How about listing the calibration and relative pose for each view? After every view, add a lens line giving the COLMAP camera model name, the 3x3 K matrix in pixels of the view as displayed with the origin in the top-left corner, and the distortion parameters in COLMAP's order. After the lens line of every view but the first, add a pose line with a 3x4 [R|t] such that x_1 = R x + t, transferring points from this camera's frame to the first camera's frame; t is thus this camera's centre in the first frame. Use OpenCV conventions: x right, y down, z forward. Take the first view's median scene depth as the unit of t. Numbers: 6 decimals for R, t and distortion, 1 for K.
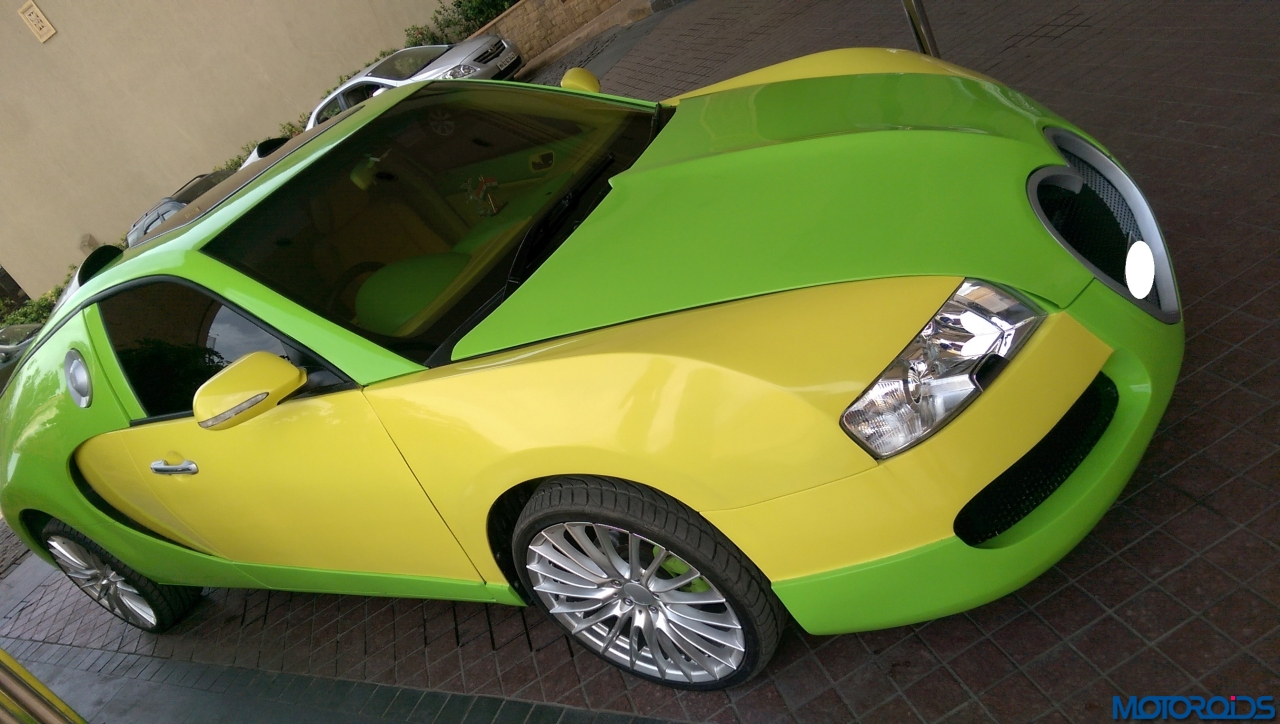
lens RADIAL K [[934.2, 0, 615.5], [0, 934.2, 305.8], [0, 0, 1]] dist [0.032719, -0.062946]
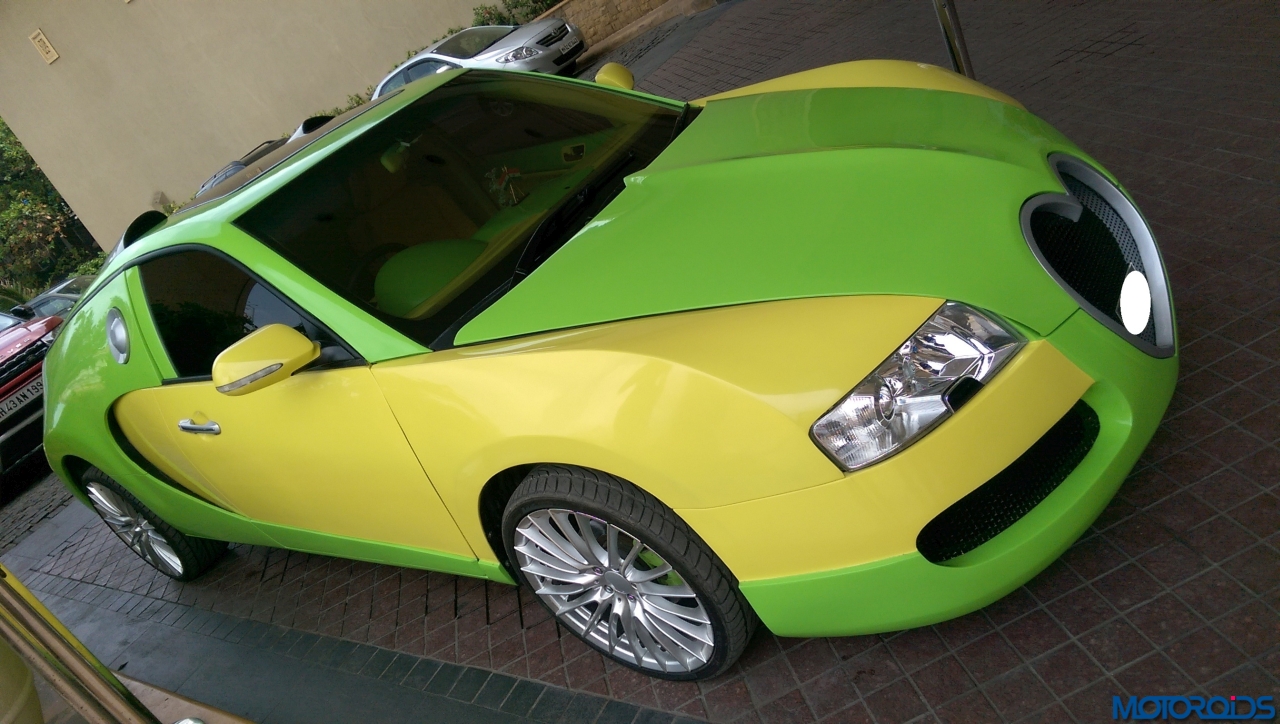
lens RADIAL K [[934.2, 0, 615.5], [0, 934.2, 305.8], [0, 0, 1]] dist [0.032719, -0.062946]
pose [[0.996144, 0.065275, -0.058623, 0.057207], [-0.064365, 0.997777, 0.017295, -0.013593], [0.059621, -0.013455, 0.998130, -0.025836]]
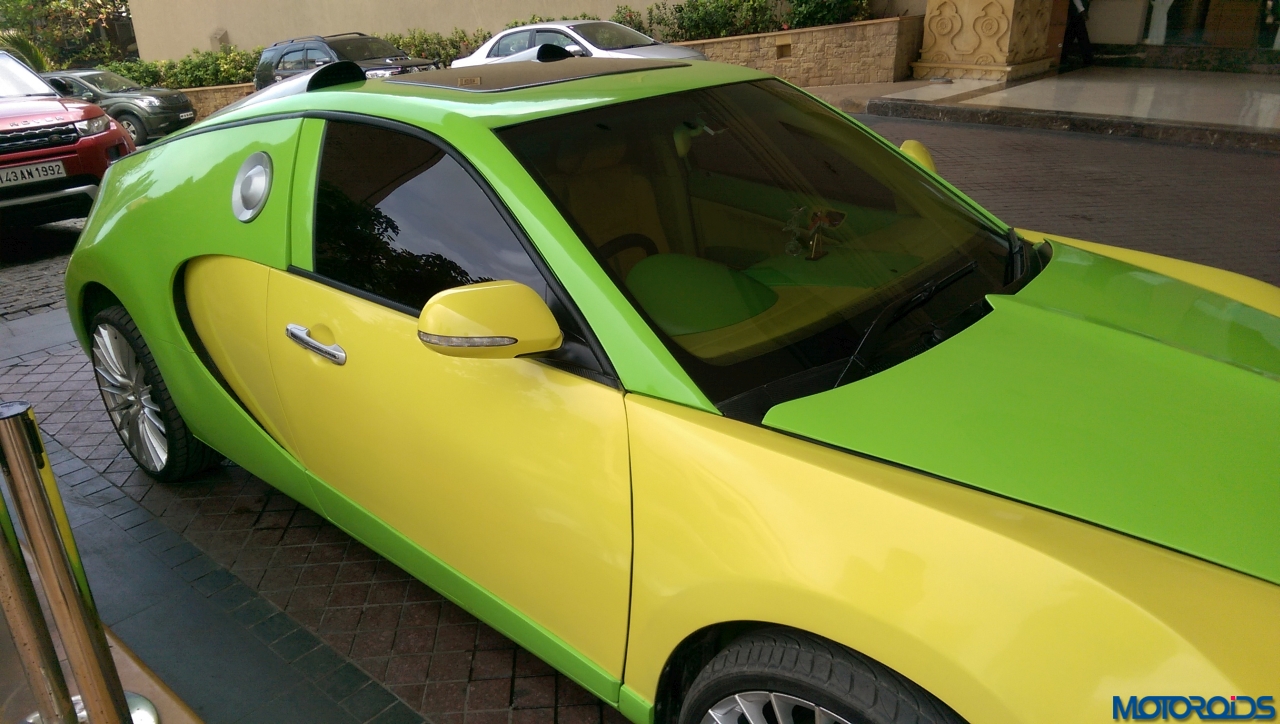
lens RADIAL K [[923.0, 0, 639.3], [0, 923.0, 316.2], [0, 0, 1]] dist [0.056660, -0.082366]
pose [[0.876693, 0.480987, -0.007879, -0.275168], [-0.481016, 0.876312, -0.026461, 0.046031], [-0.005823, 0.026988, 0.999619, 0.235102]]
